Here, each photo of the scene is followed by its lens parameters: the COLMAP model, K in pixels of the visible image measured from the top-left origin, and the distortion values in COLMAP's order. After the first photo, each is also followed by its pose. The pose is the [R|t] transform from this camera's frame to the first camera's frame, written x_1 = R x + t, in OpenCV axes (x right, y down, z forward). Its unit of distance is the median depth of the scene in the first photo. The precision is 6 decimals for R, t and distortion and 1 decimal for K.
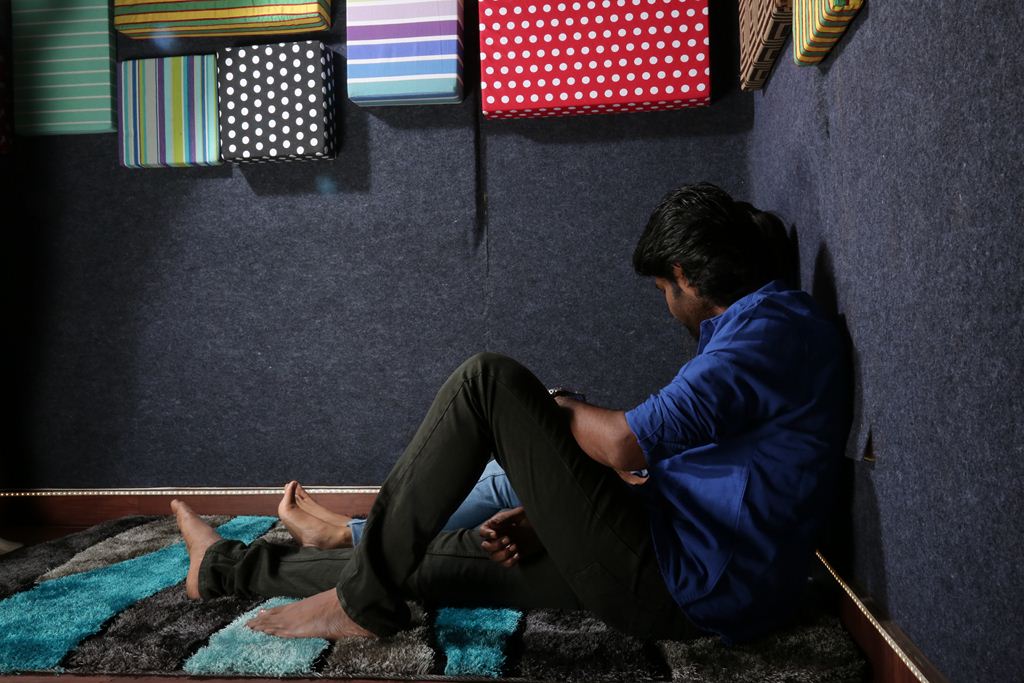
lens RADIAL K [[892.2, 0, 512.0], [0, 892.2, 341.5], [0, 0, 1]] dist [0.069975, -0.004725]
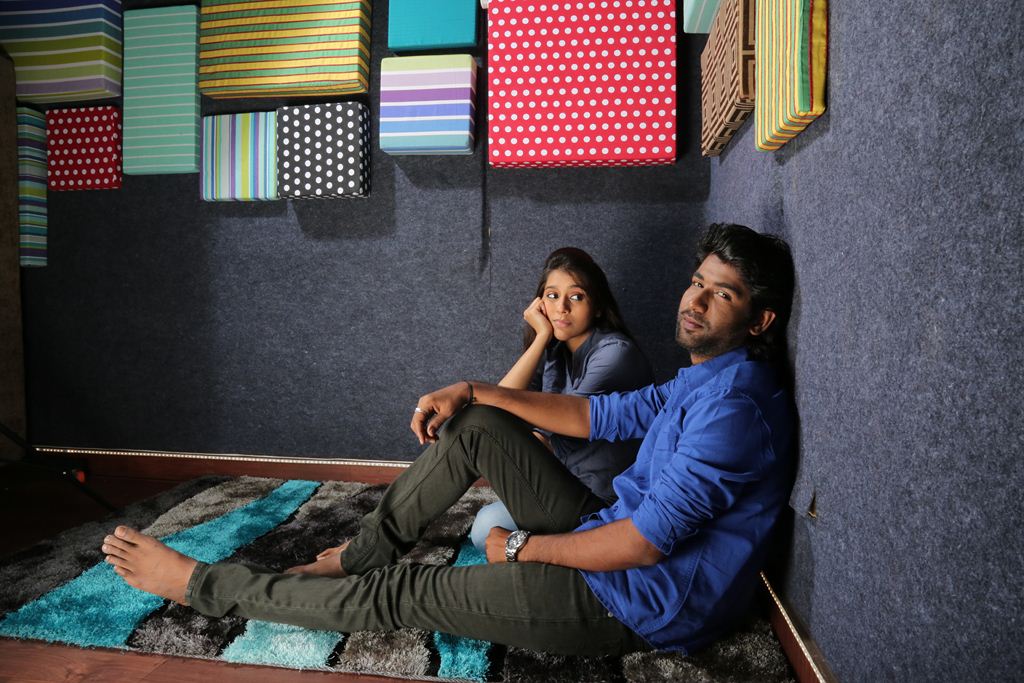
lens RADIAL K [[654.1, 0, 512.0], [0, 654.1, 341.5], [0, 0, 1]] dist [-0.039793, 0.001977]
pose [[0.999619, 0.027544, -0.001492, 0.006171], [-0.027419, 0.998078, 0.055569, -0.062601], [0.003020, -0.055507, 0.998454, 0.099611]]
